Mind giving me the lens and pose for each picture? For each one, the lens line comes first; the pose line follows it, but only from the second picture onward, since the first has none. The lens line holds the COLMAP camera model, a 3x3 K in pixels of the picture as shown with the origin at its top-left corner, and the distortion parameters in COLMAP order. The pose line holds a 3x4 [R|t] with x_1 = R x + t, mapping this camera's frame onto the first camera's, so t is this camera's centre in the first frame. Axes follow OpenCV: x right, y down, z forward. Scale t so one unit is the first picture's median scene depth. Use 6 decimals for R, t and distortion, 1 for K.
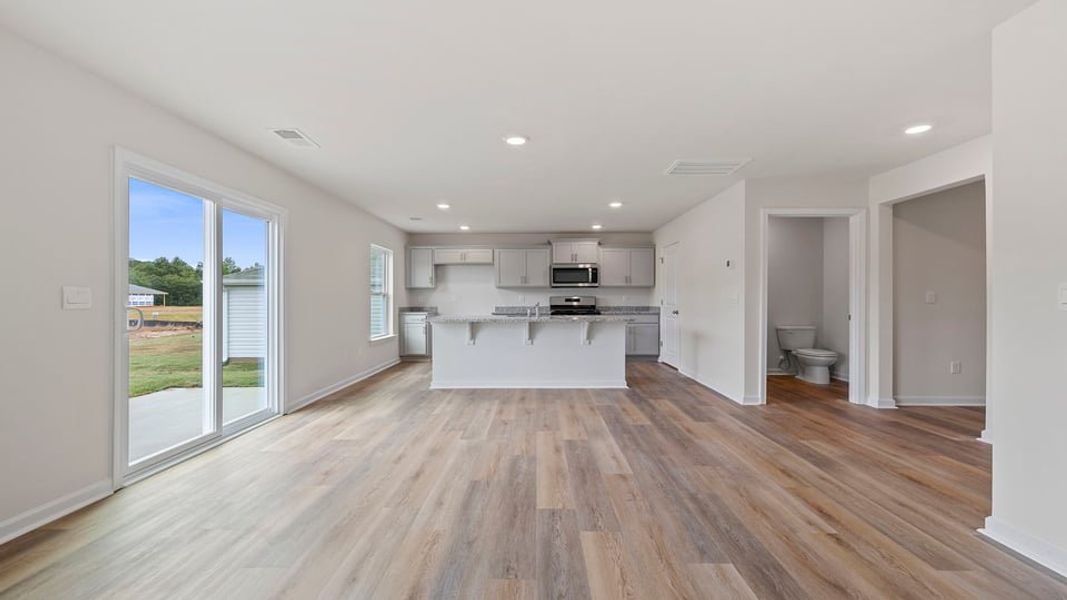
lens RADIAL K [[468.5, 0, 524.7], [0, 468.5, 301.1], [0, 0, 1]] dist [0.007813, -0.000581]
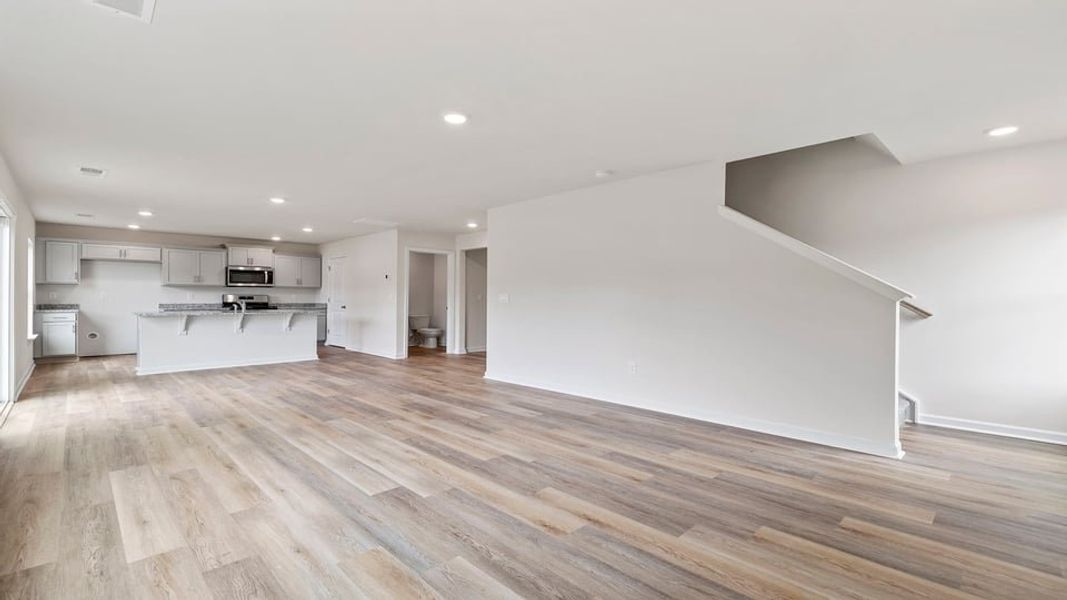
lens RADIAL K [[468.5, 0, 531.7], [0, 468.5, 293.6], [0, 0, 1]] dist [0.007813, -0.000581]
pose [[0.706985, 0.012818, 0.707112, -0.235293], [-0.005201, 0.999903, -0.012925, -0.001181], [-0.707209, 0.005460, 0.706983, -0.335312]]
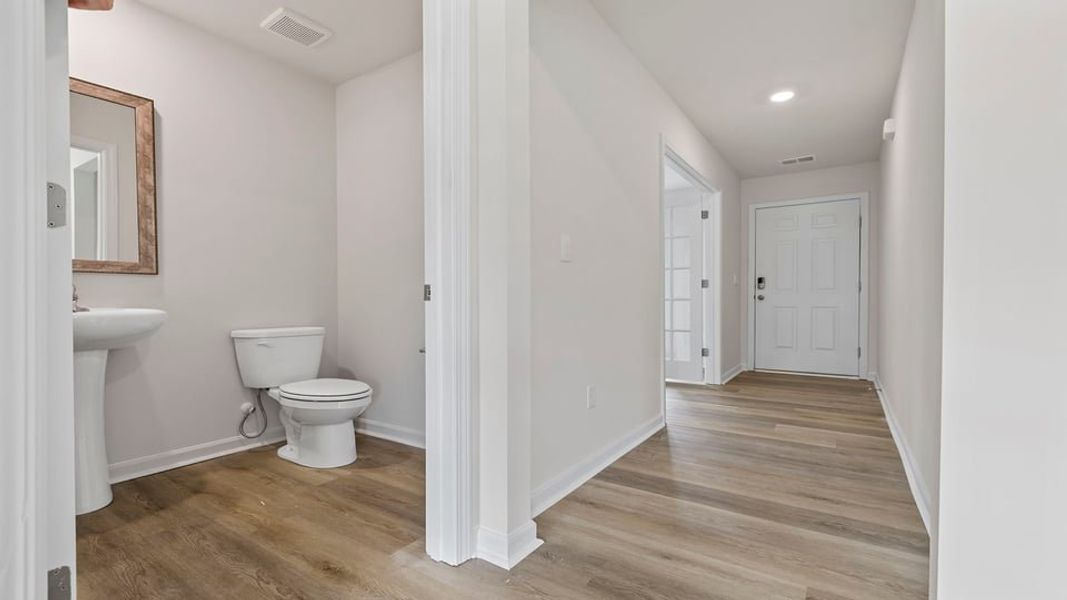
lens RADIAL K [[468.5, 0, 537.6], [0, 468.5, 304.1], [0, 0, 1]] dist [0.007813, -0.000581]
pose [[0.546887, -0.008934, 0.837159, 0.280222], [0.006688, 0.999958, 0.006302, 0.024768], [-0.837180, 0.002152, 0.546924, 0.459834]]
